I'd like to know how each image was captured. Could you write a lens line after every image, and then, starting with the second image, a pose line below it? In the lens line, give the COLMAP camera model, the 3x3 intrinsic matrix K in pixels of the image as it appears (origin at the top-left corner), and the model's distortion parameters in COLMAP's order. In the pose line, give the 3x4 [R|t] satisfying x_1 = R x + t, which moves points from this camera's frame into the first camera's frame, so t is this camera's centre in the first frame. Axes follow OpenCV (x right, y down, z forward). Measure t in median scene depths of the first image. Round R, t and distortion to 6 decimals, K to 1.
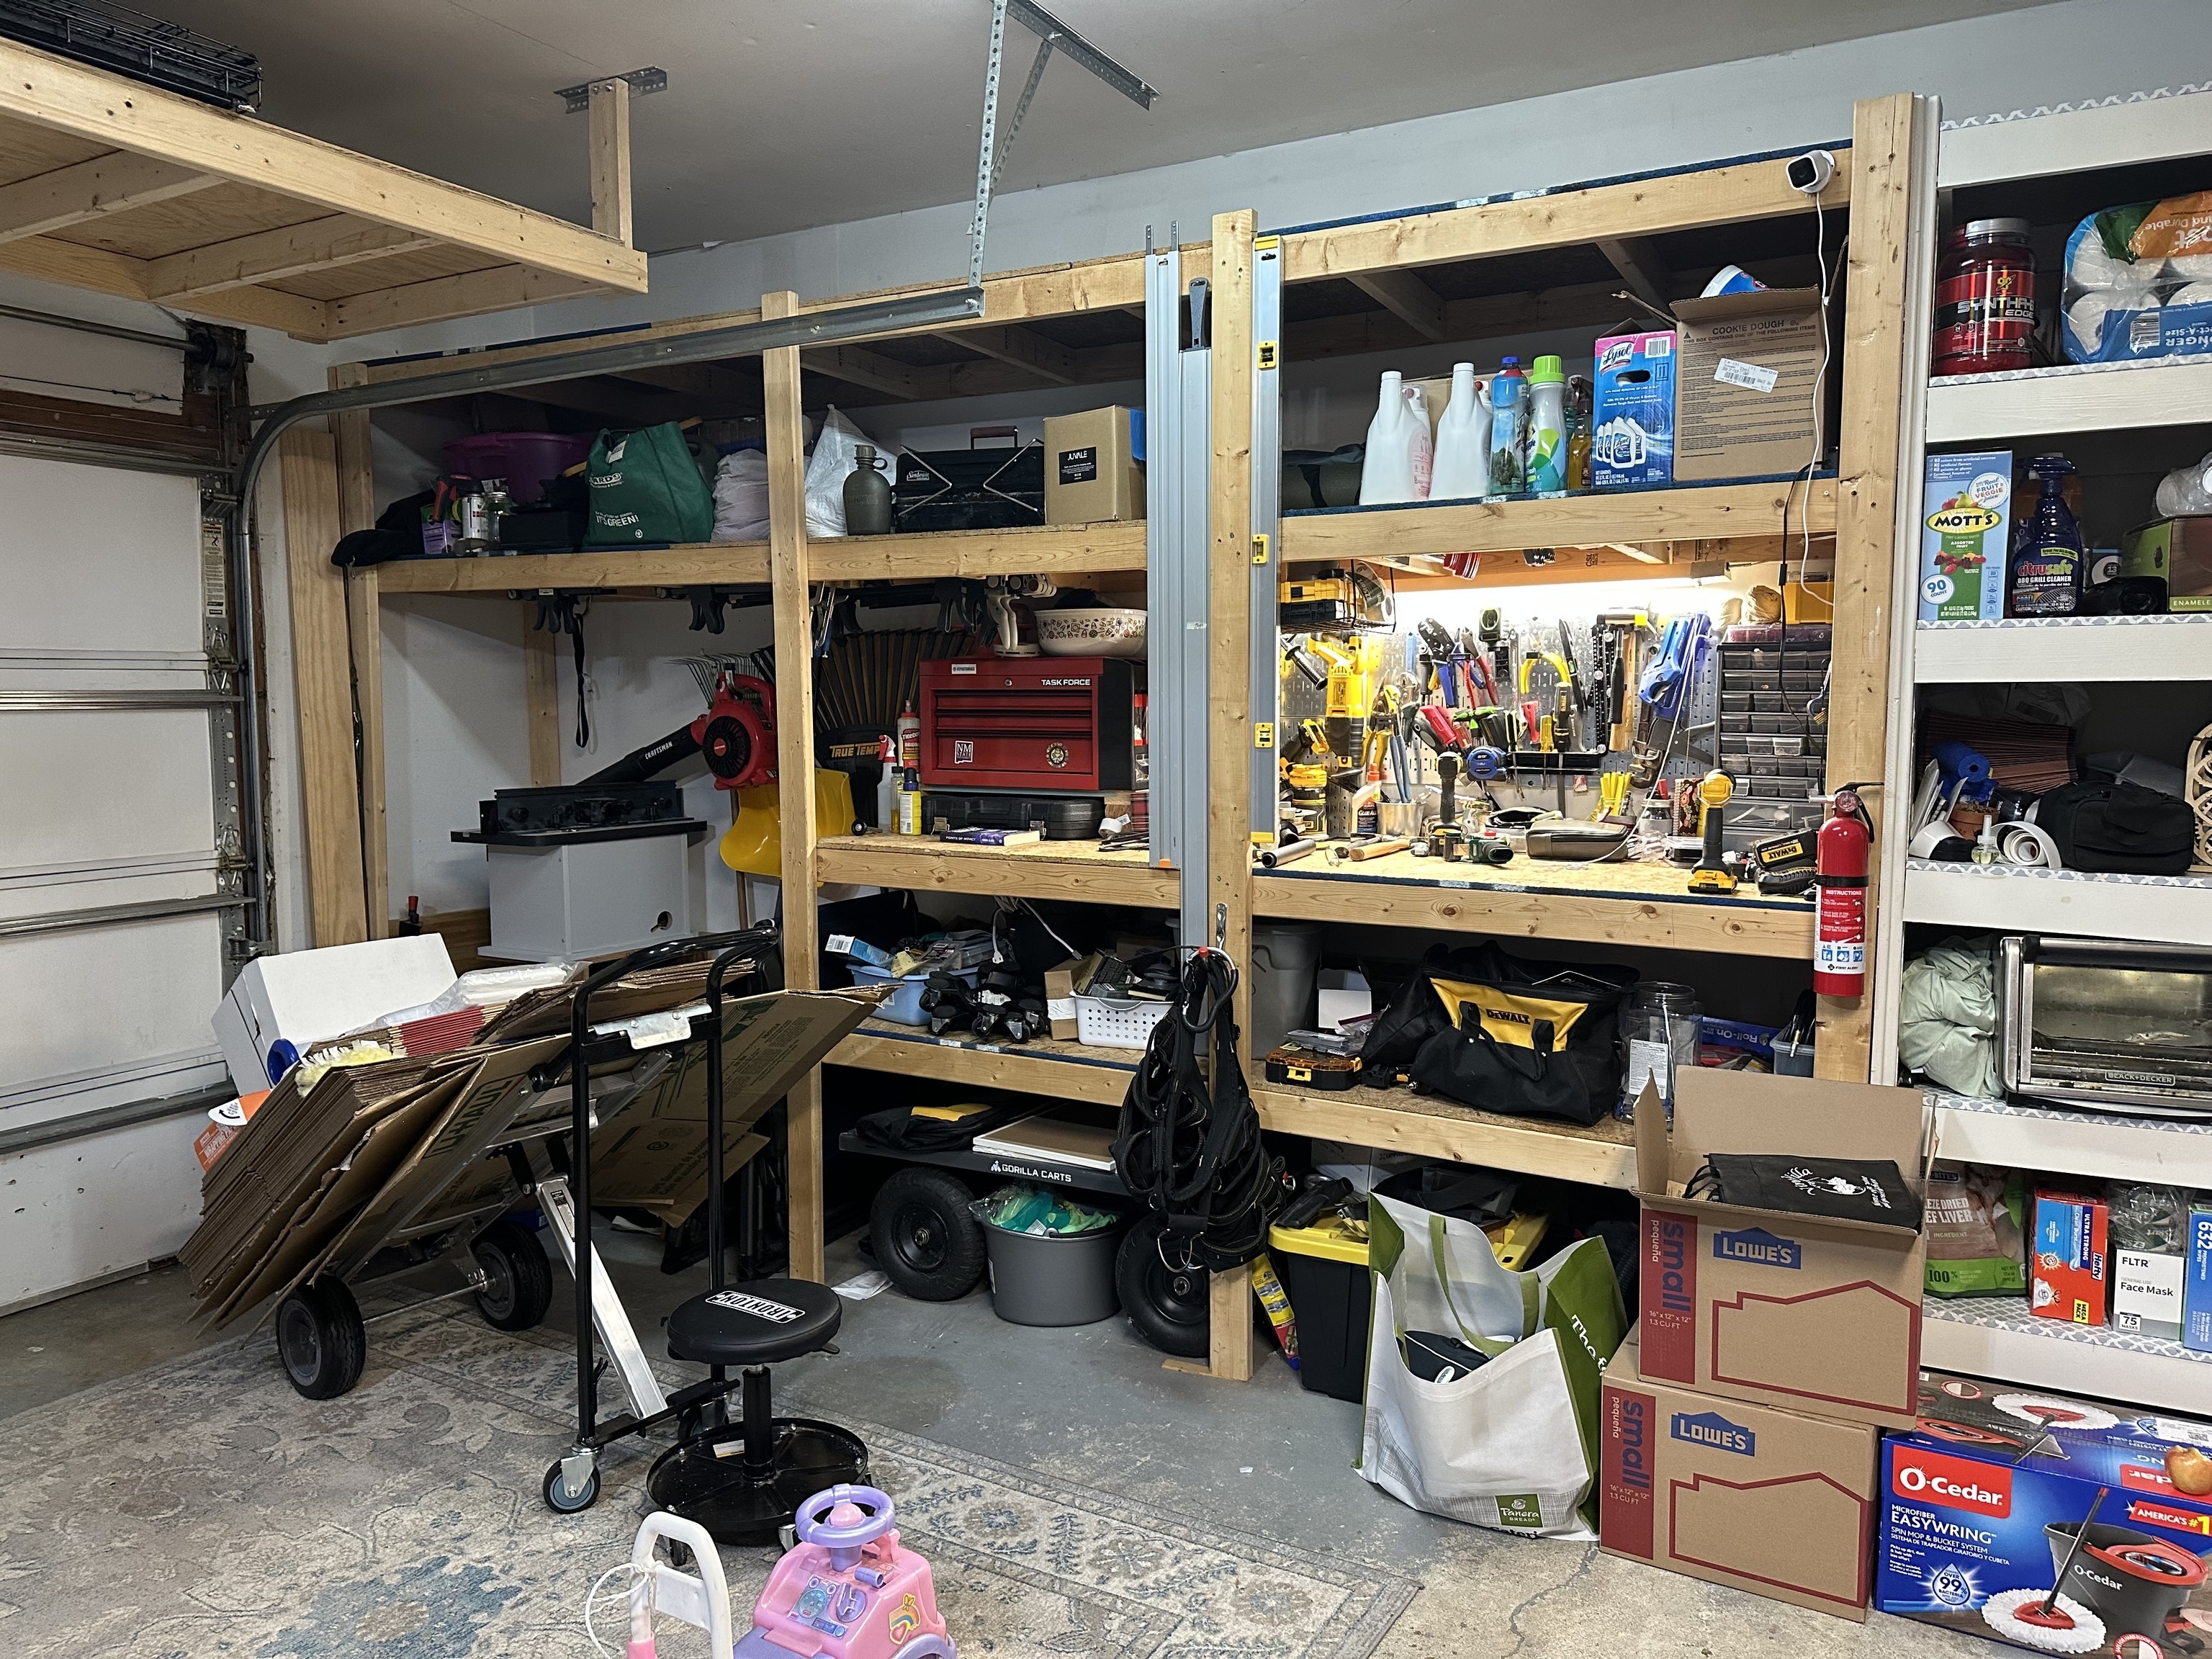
lens RADIAL K [[1558.9, 0, 1108.4], [0, 1558.9, 828.8], [0, 0, 1]] dist [0.062984, -0.002482]
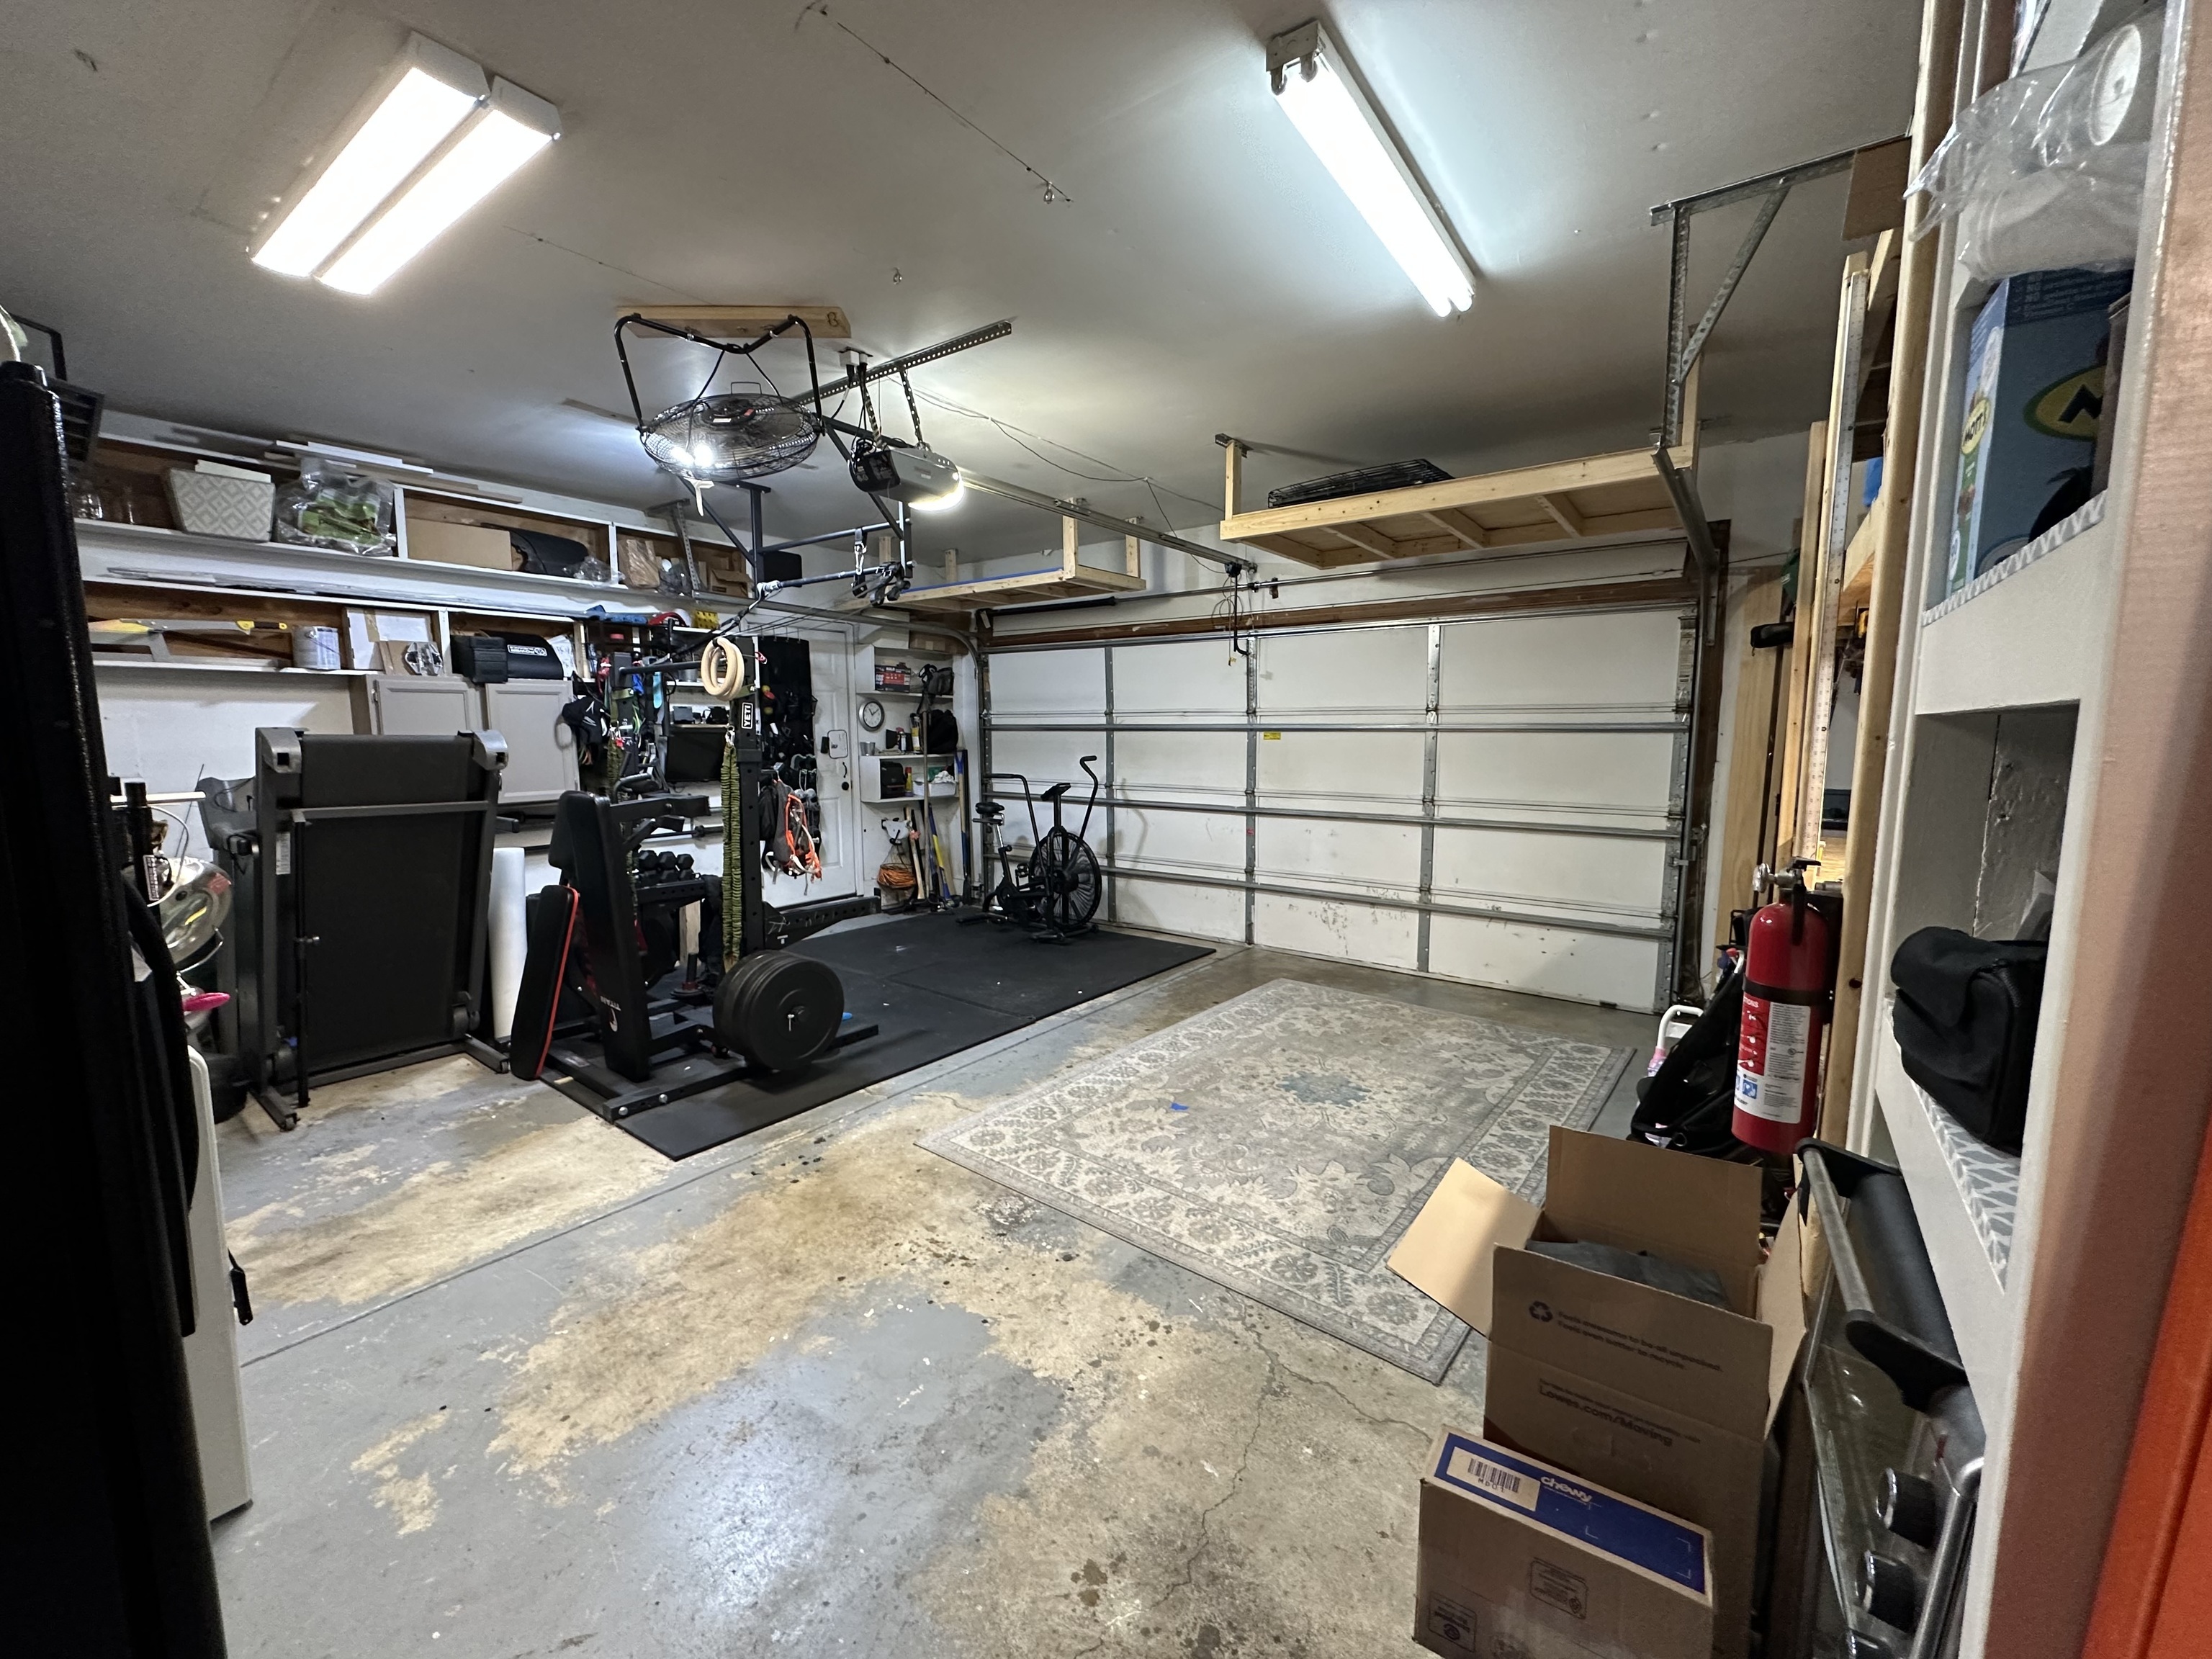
lens RADIAL K [[890.5, 0, 1109.5], [0, 890.5, 829.6], [0, 0, 1]] dist [0.000772, 0.000010]
pose [[-0.115380, 0.118983, -0.986170, 0.725372], [-0.083815, 0.988093, 0.129022, -0.053614], [0.989779, 0.097542, -0.104034, 0.586067]]
